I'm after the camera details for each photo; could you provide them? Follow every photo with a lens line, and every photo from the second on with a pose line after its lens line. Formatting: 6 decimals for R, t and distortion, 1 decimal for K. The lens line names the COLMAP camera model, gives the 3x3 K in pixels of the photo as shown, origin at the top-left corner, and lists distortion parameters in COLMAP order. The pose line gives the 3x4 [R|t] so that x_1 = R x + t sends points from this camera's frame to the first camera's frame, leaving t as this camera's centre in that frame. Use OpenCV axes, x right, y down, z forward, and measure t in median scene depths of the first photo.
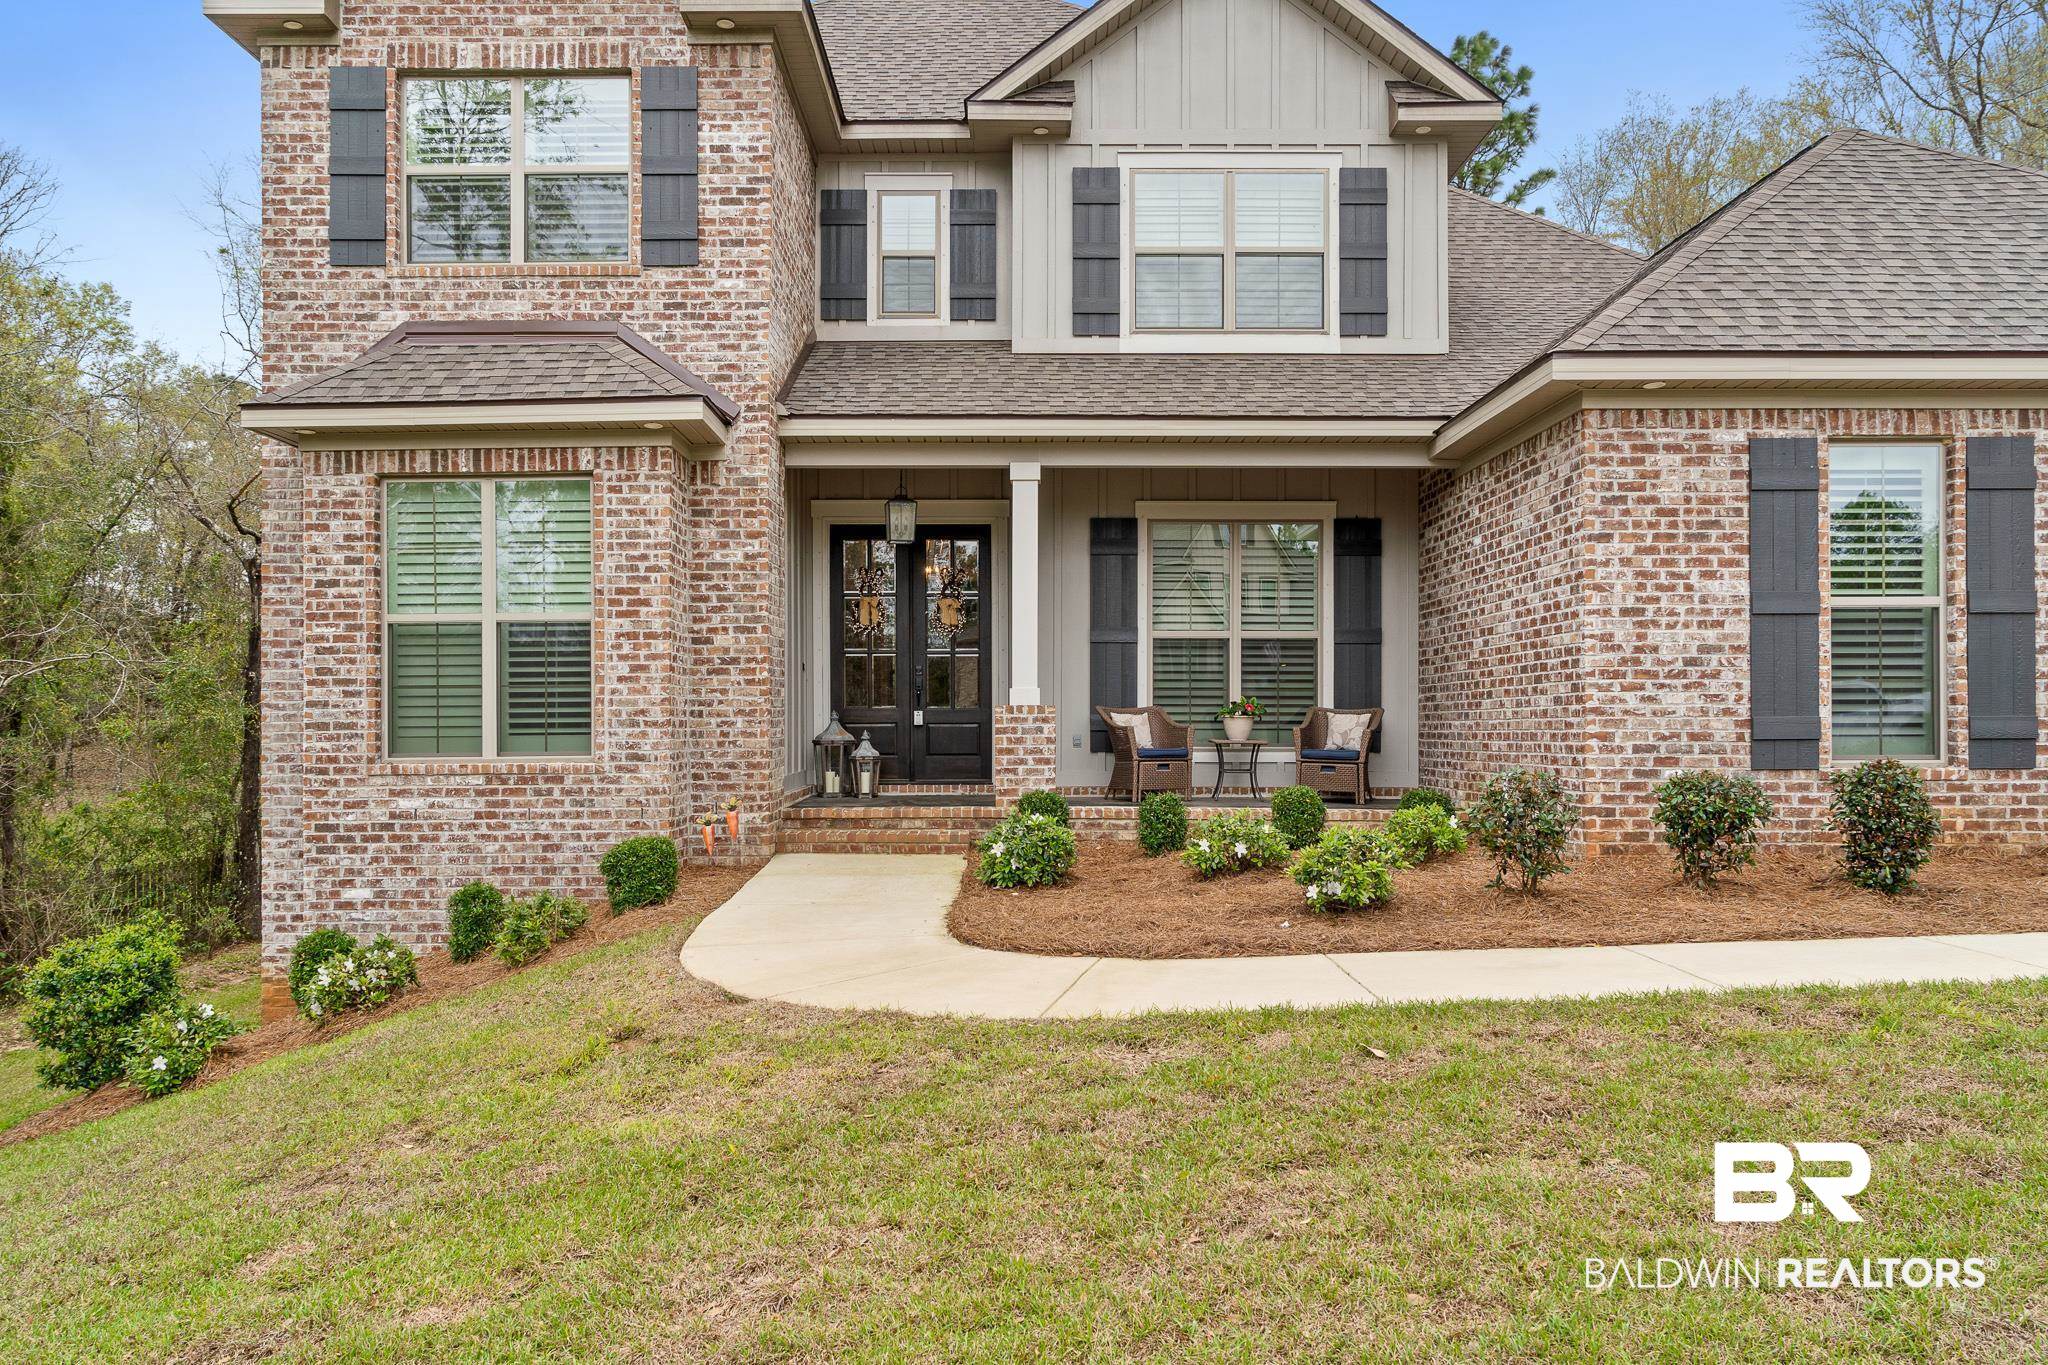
lens RADIAL K [[1558.0, 0, 1026.5], [0, 1558.0, 704.0], [0, 0, 1]] dist [-0.006016, 0.012162]
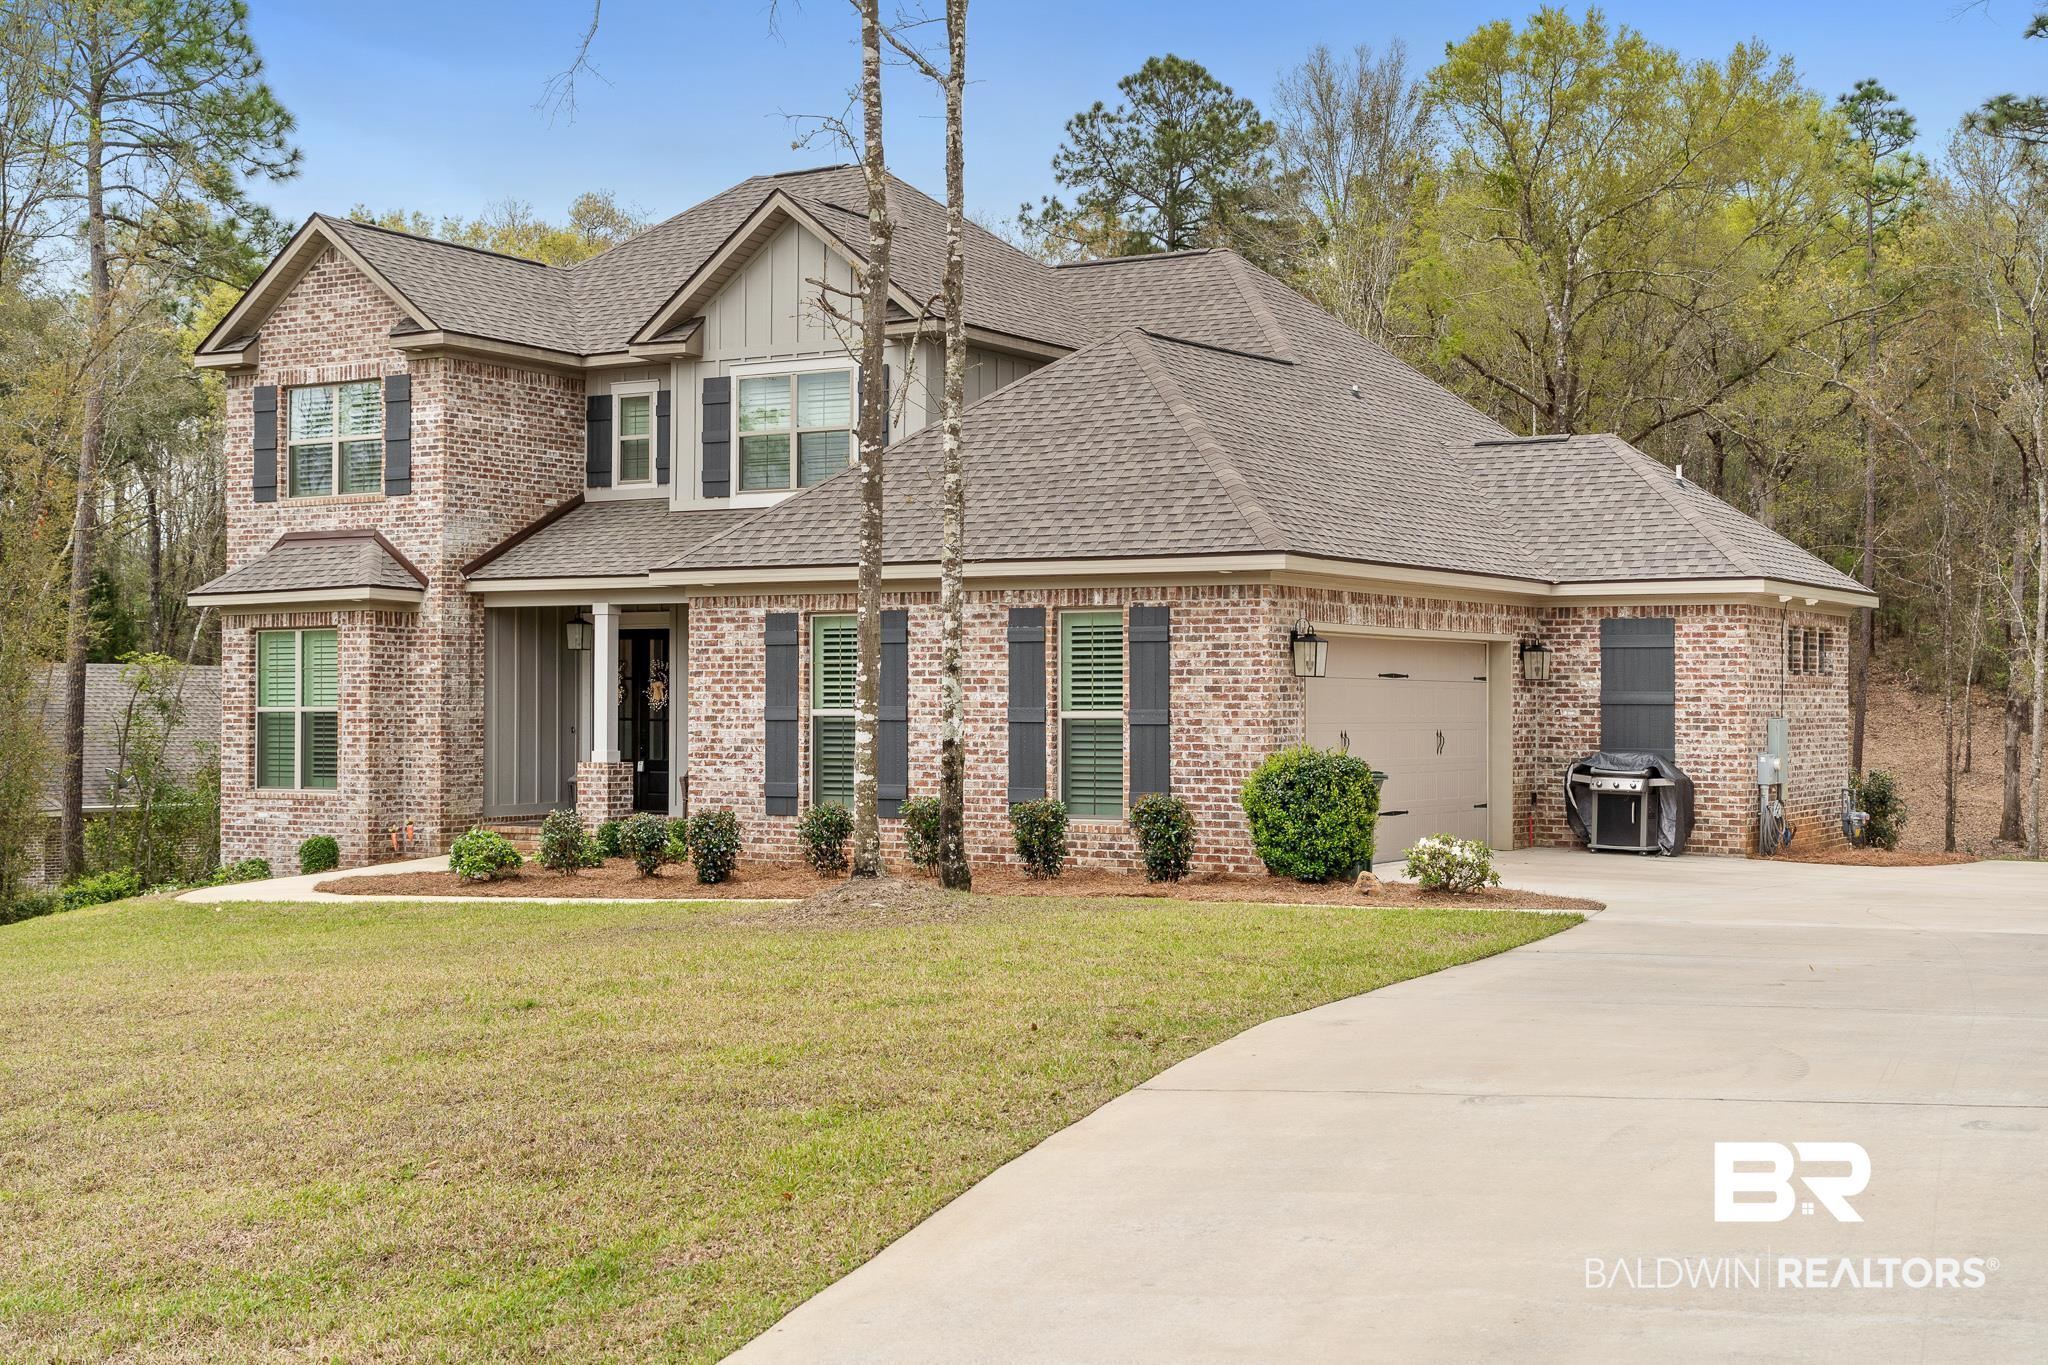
lens RADIAL K [[2503.0, 0, 1019.4], [0, 2503.0, 667.4], [0, 0, 1]] dist [0.022966, 0.000000]
pose [[0.856463, -0.003735, -0.516195, 1.715943], [-0.000775, 0.999963, -0.008521, -0.075716], [0.516208, 0.007698, 0.856429, -0.942992]]
